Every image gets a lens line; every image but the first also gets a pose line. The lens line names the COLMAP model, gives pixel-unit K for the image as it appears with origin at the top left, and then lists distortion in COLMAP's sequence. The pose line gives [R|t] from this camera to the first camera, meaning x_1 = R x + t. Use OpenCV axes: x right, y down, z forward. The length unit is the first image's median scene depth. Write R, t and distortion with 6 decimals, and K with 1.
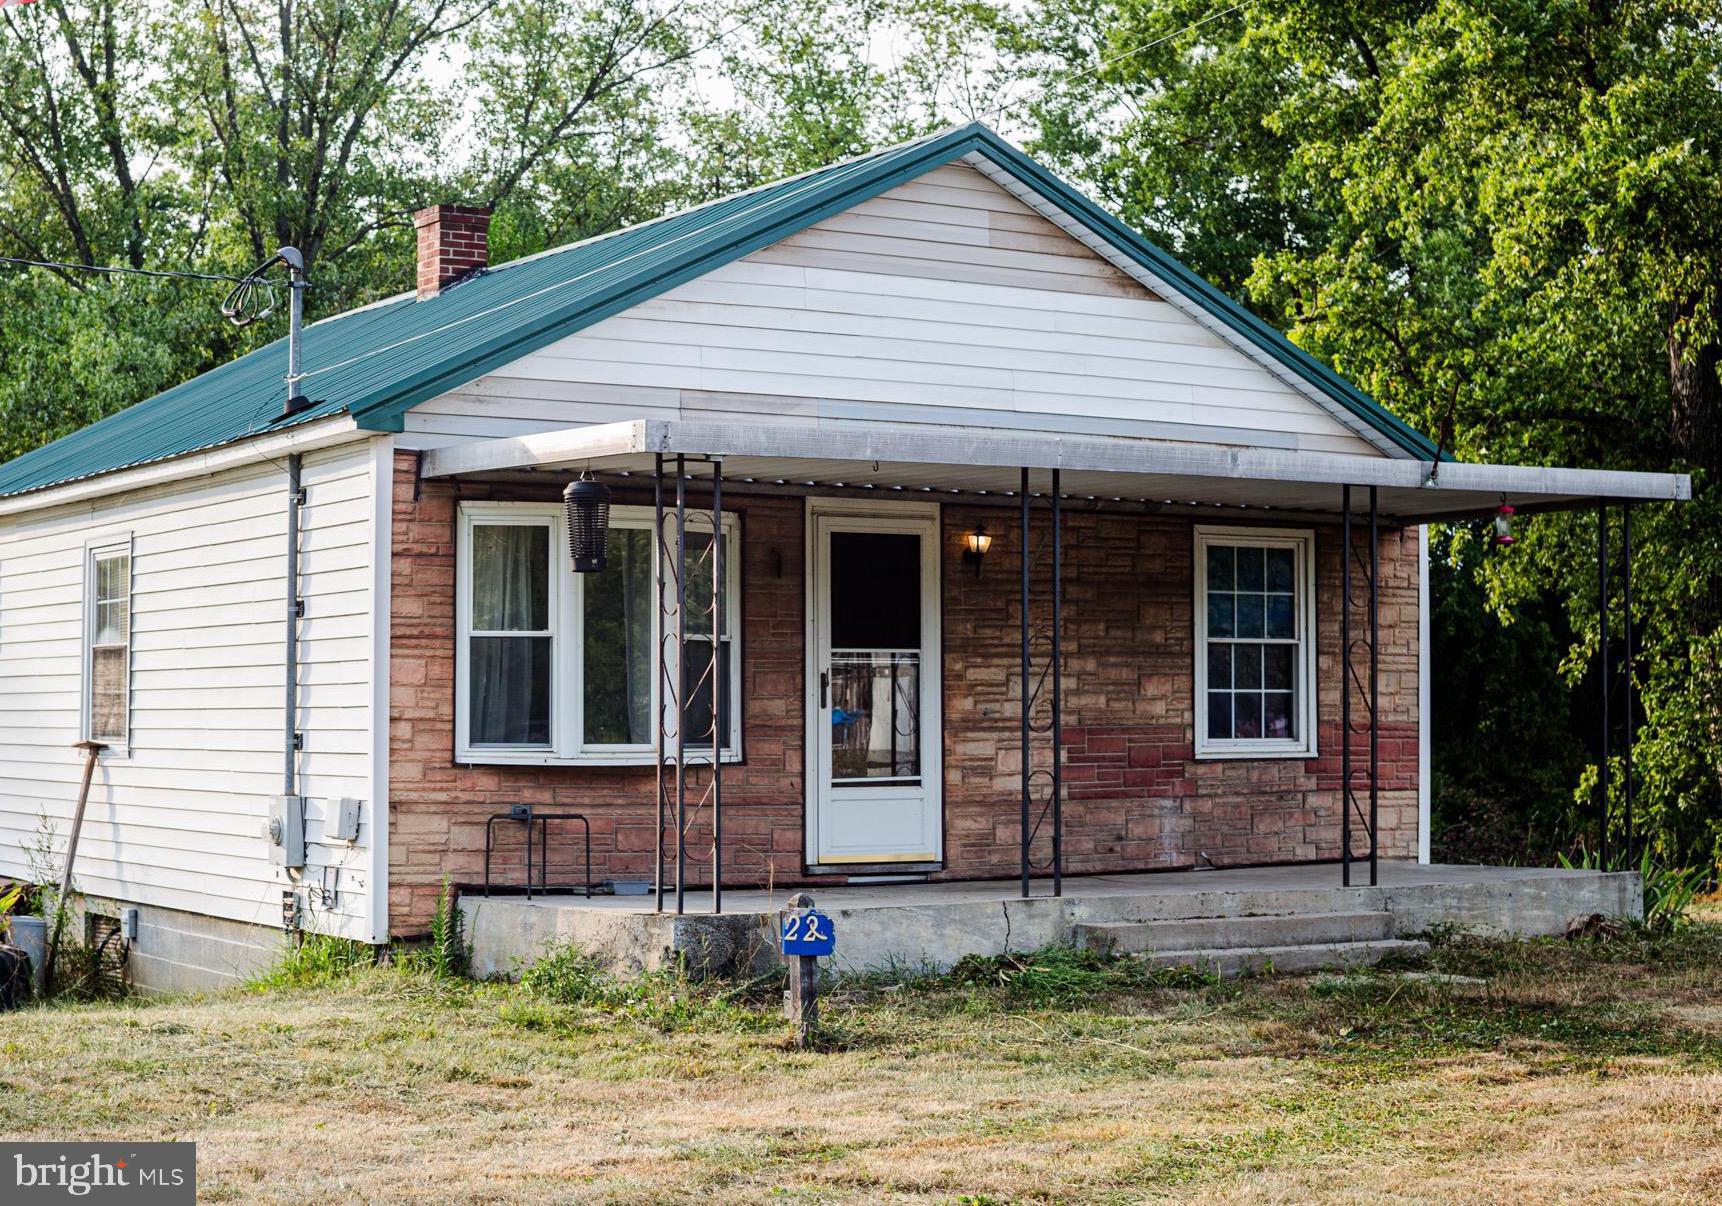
lens RADIAL K [[3209.3, 0, 861.0], [0, 3209.3, 603.0], [0, 0, 1]] dist [-0.244980, 0.014340]
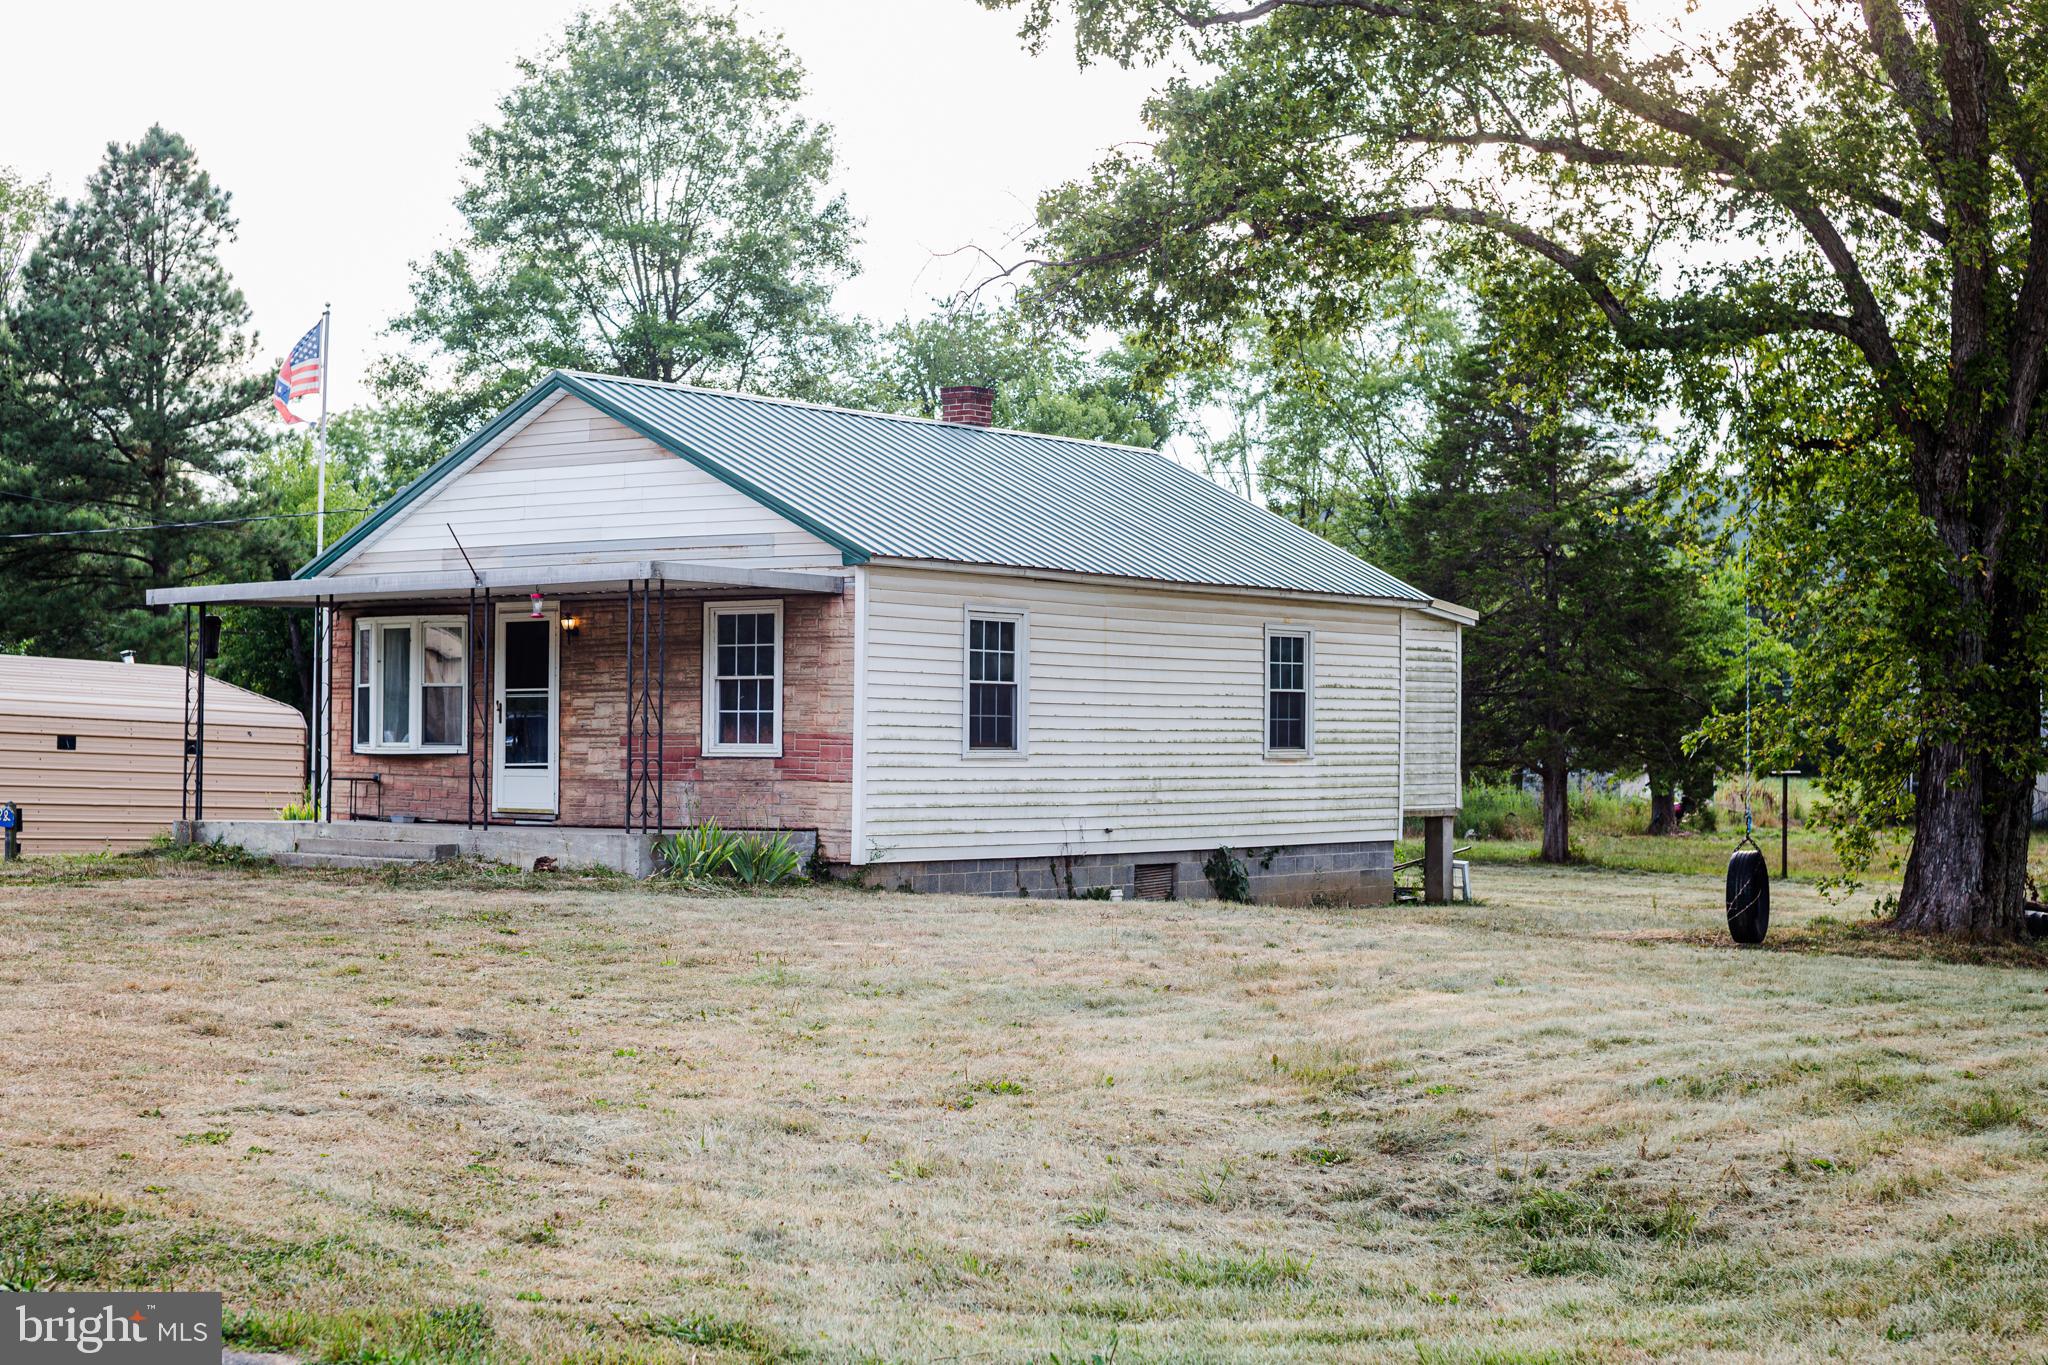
lens RADIAL K [[2956.7, 0, 1024.0], [0, 2956.7, 682.5], [0, 0, 1]] dist [-0.251794, 0.380512]
pose [[0.357398, -0.014847, -0.933834, 1.549426], [0.032385, 0.999469, -0.003496, 0.024781], [0.933390, -0.028993, 0.357690, 0.677884]]
